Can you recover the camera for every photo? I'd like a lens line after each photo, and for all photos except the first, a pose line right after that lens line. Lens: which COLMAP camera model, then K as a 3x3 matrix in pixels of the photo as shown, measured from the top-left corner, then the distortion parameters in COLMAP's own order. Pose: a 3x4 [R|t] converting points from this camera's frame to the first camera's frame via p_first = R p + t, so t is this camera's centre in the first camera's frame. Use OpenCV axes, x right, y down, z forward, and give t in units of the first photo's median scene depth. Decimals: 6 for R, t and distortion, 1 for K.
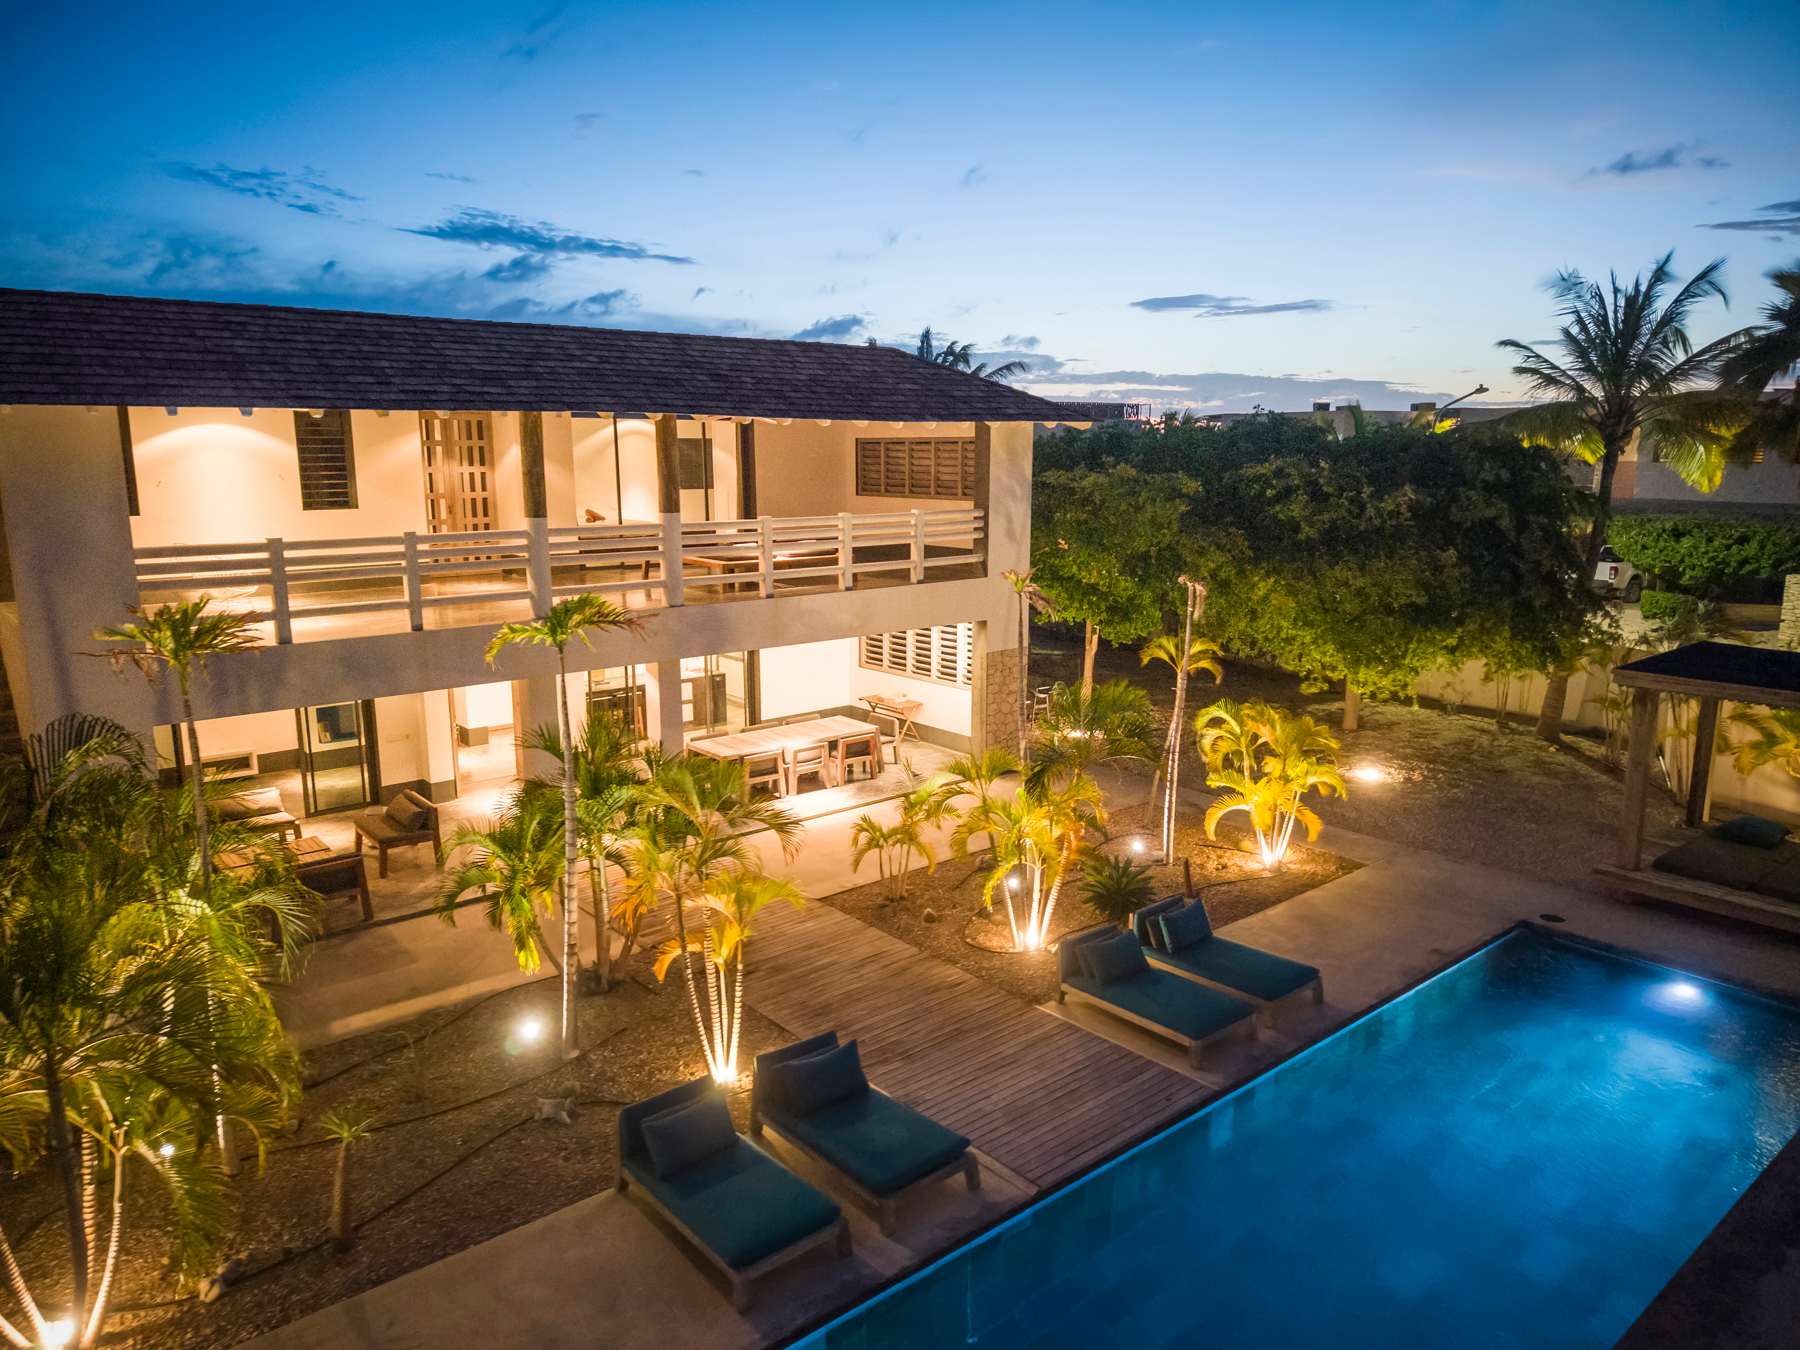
lens RADIAL K [[1213.1, 0, 895.3], [0, 1213.1, 680.3], [0, 0, 1]] dist [0.024080, -0.018021]
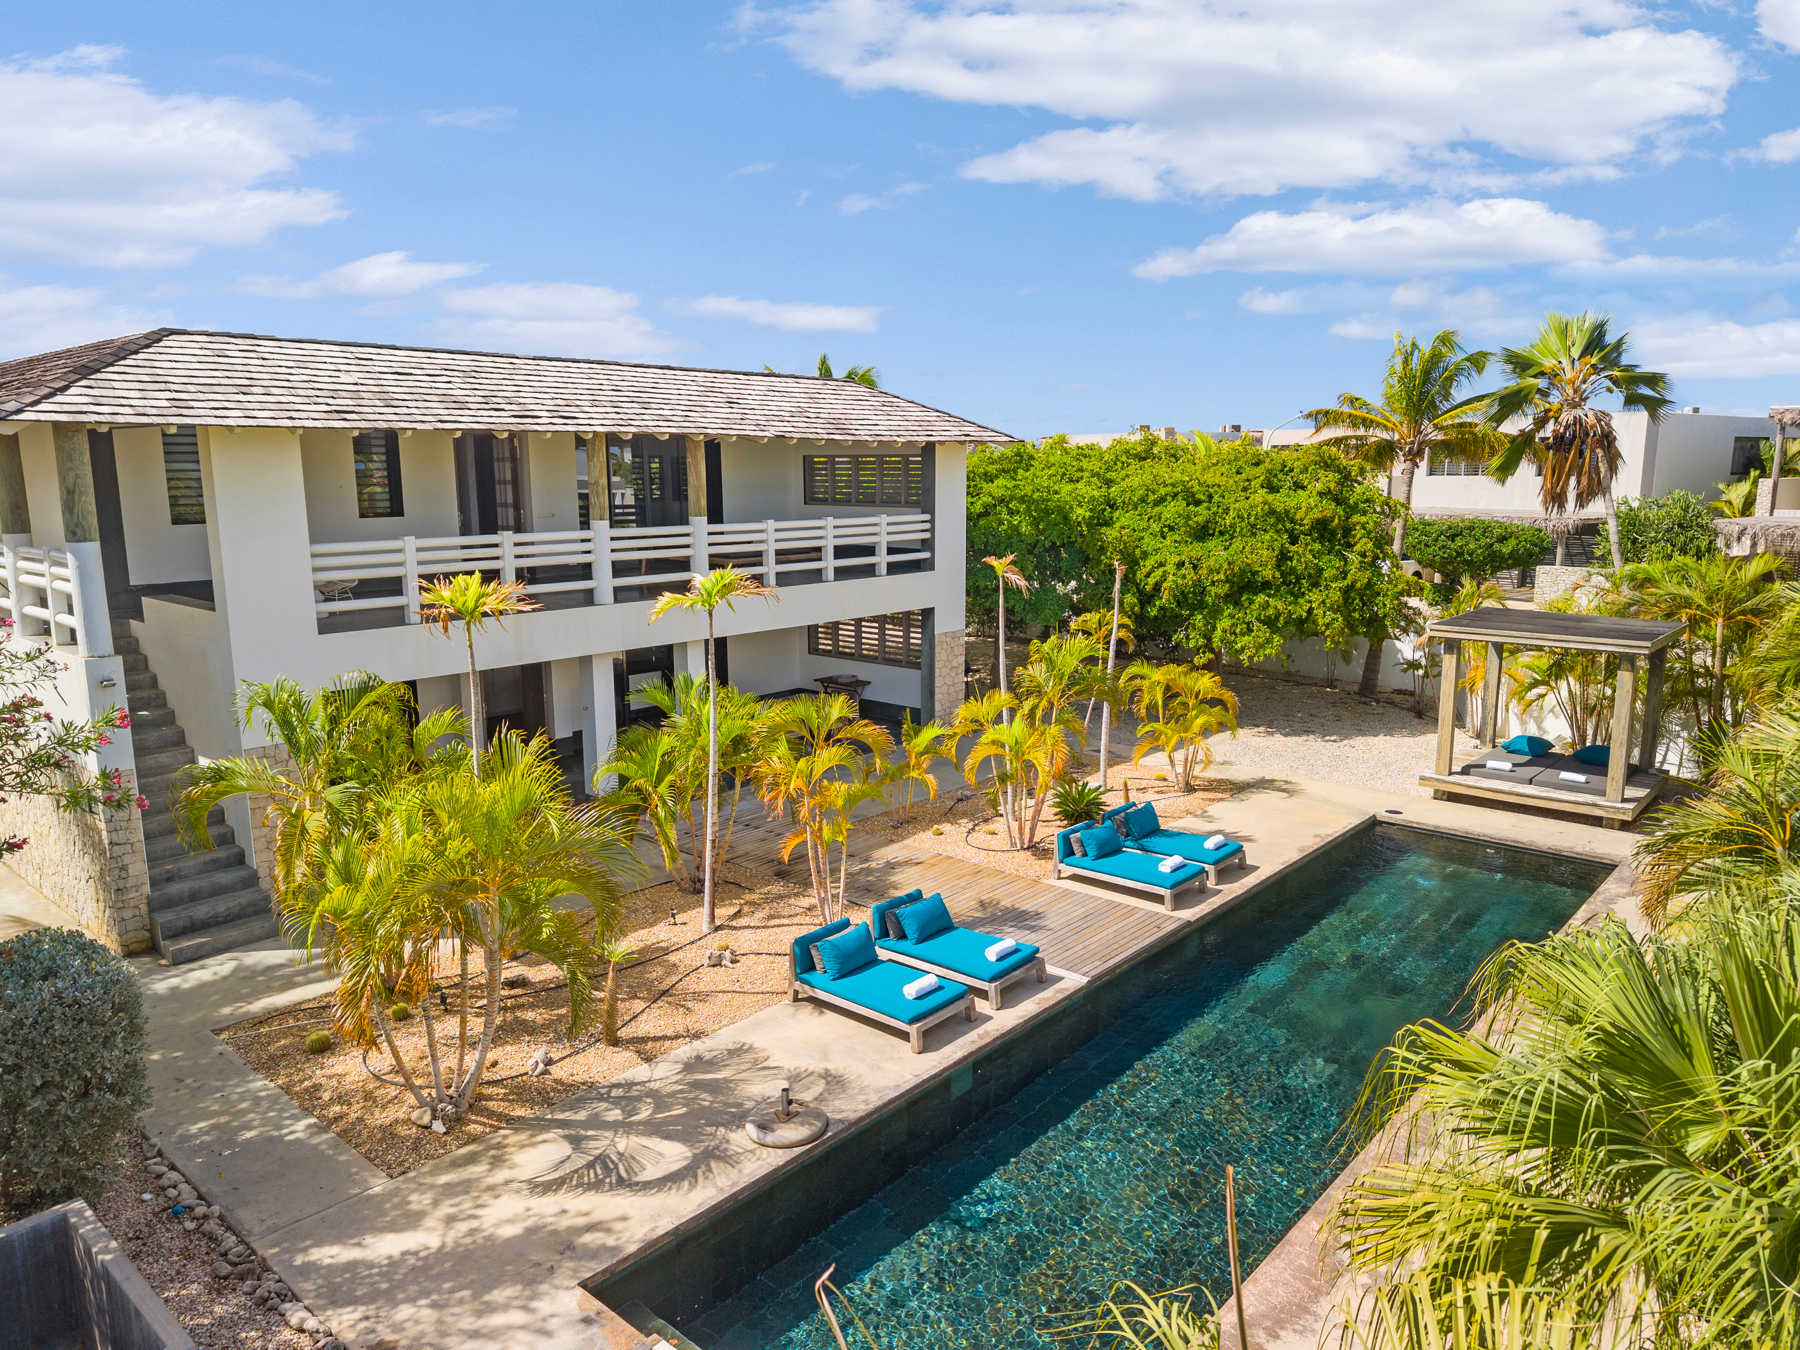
lens RADIAL K [[1204.1, 0, 896.1], [0, 1204.1, 674.6], [0, 0, 1]] dist [0.059324, -0.070407]
pose [[0.988933, -0.027829, 0.145732, -0.178875], [0.030189, 0.999446, -0.014006, 0.043706], [-0.145261, 0.018250, 0.989225, -0.223904]]
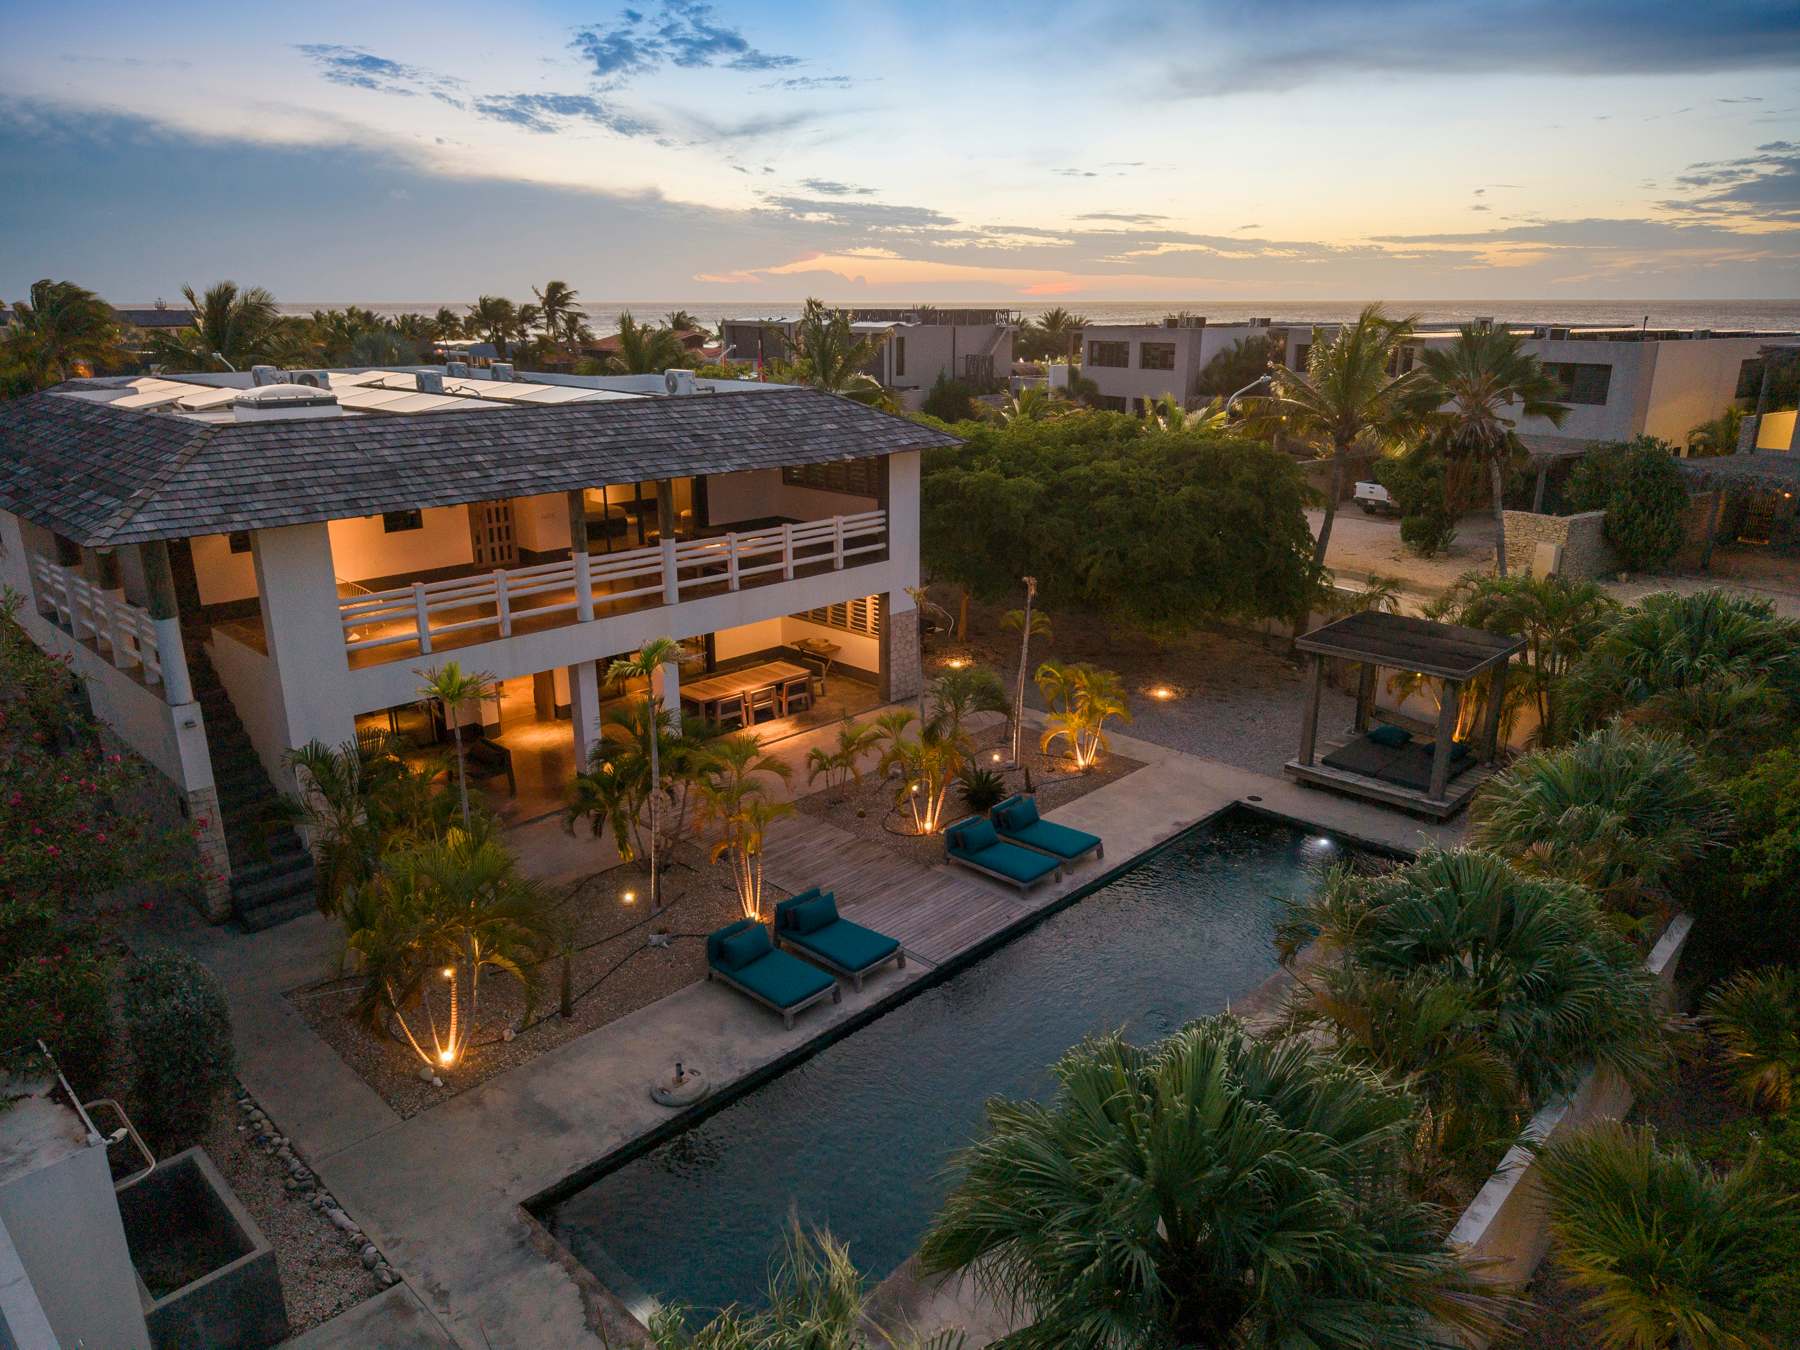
lens RADIAL K [[1213.1, 0, 895.3], [0, 1213.1, 680.3], [0, 0, 1]] dist [0.024080, -0.018021]
pose [[0.994979, -0.029327, 0.095686, -0.065525], [0.018435, 0.993448, 0.112784, -0.134174], [-0.098367, -0.110454, 0.989001, -0.460454]]
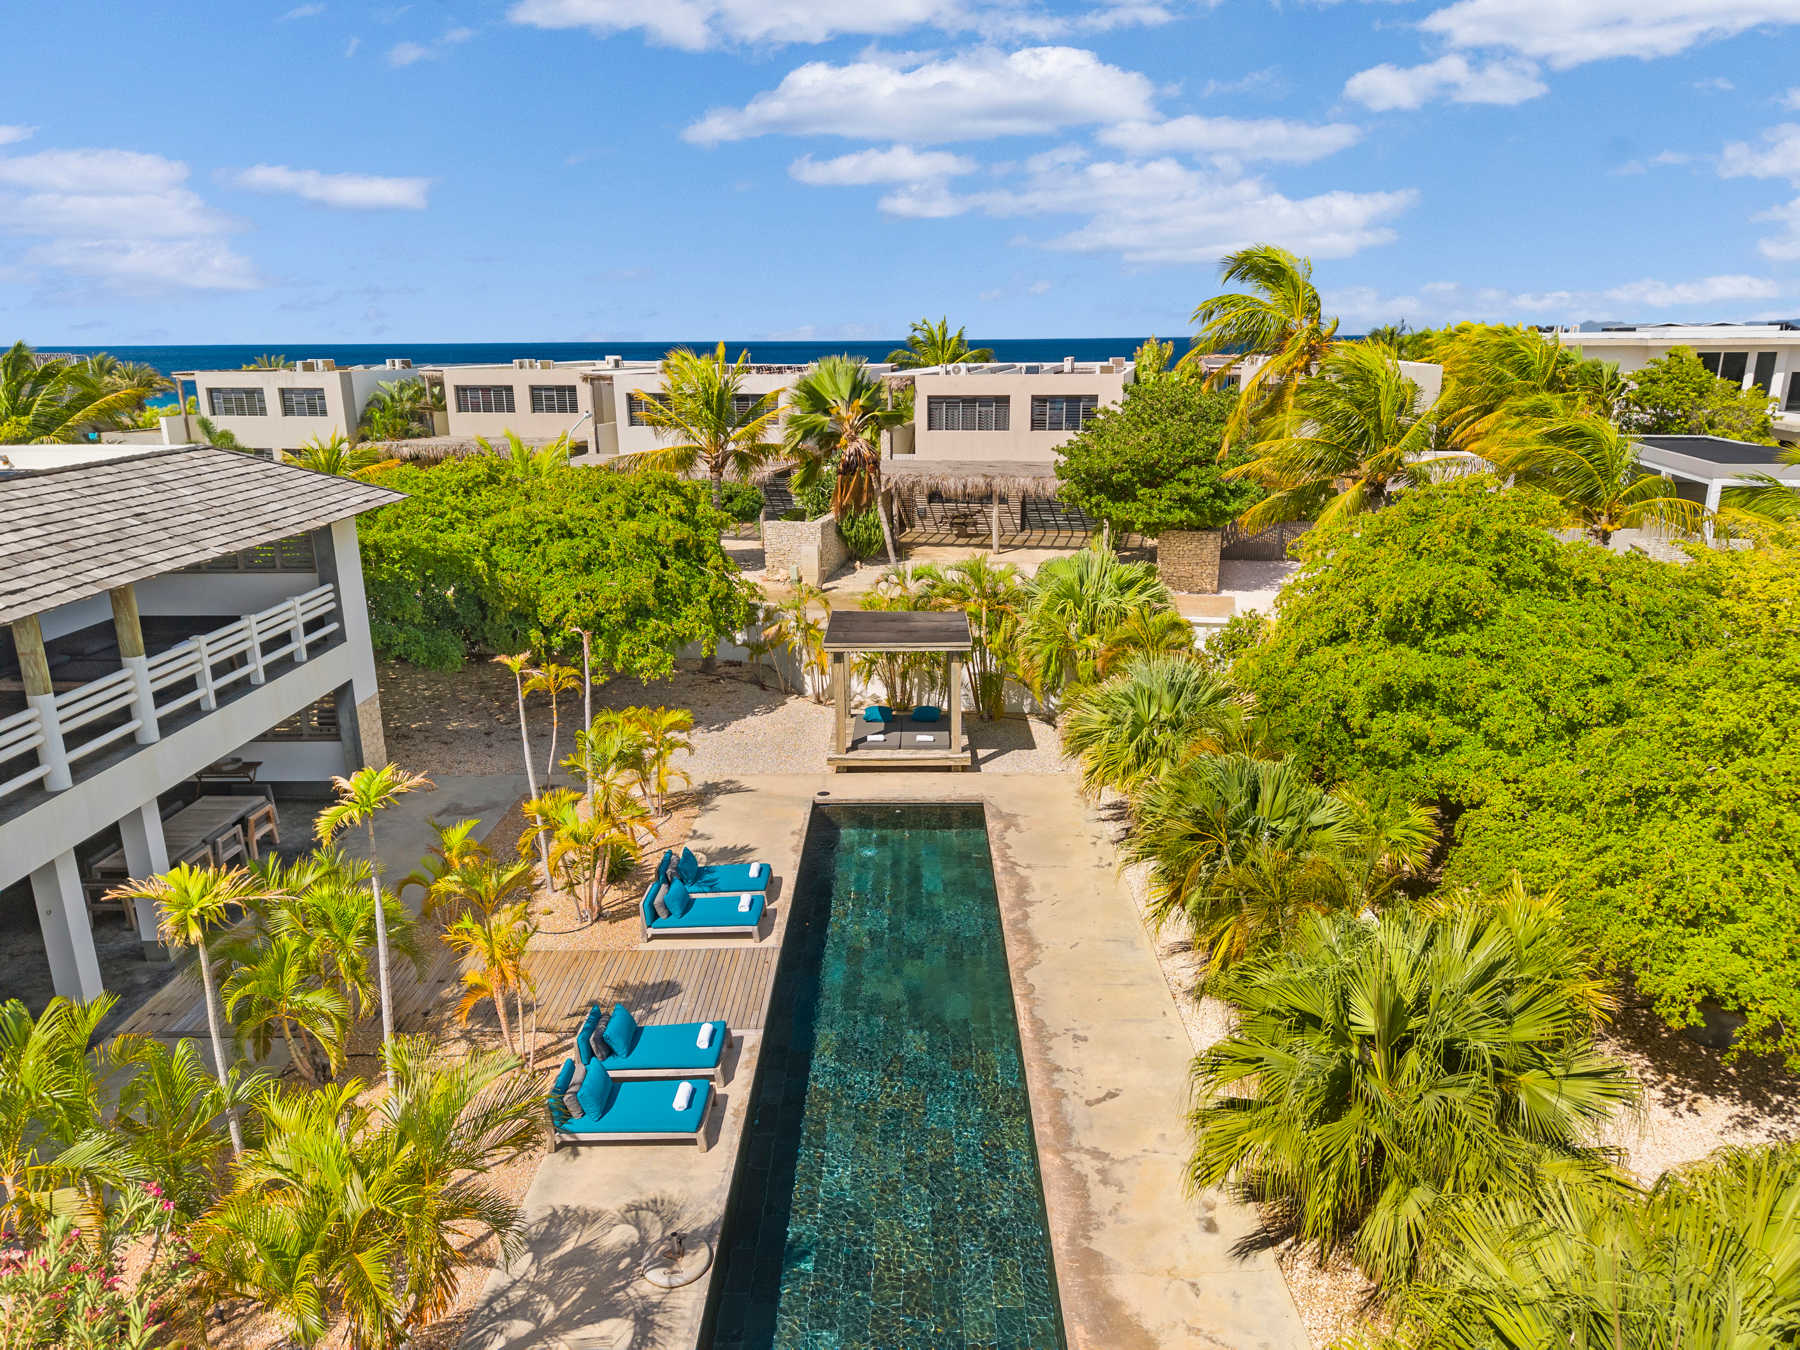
lens RADIAL K [[1205.8, 0, 898.3], [0, 1205.8, 675.7], [0, 0, 1]] dist [0.007170, -0.002494]
pose [[0.650923, -0.207459, 0.730247, -0.545707], [0.150544, 0.978106, 0.143682, -0.178886], [-0.744067, 0.016408, 0.667904, -0.185423]]
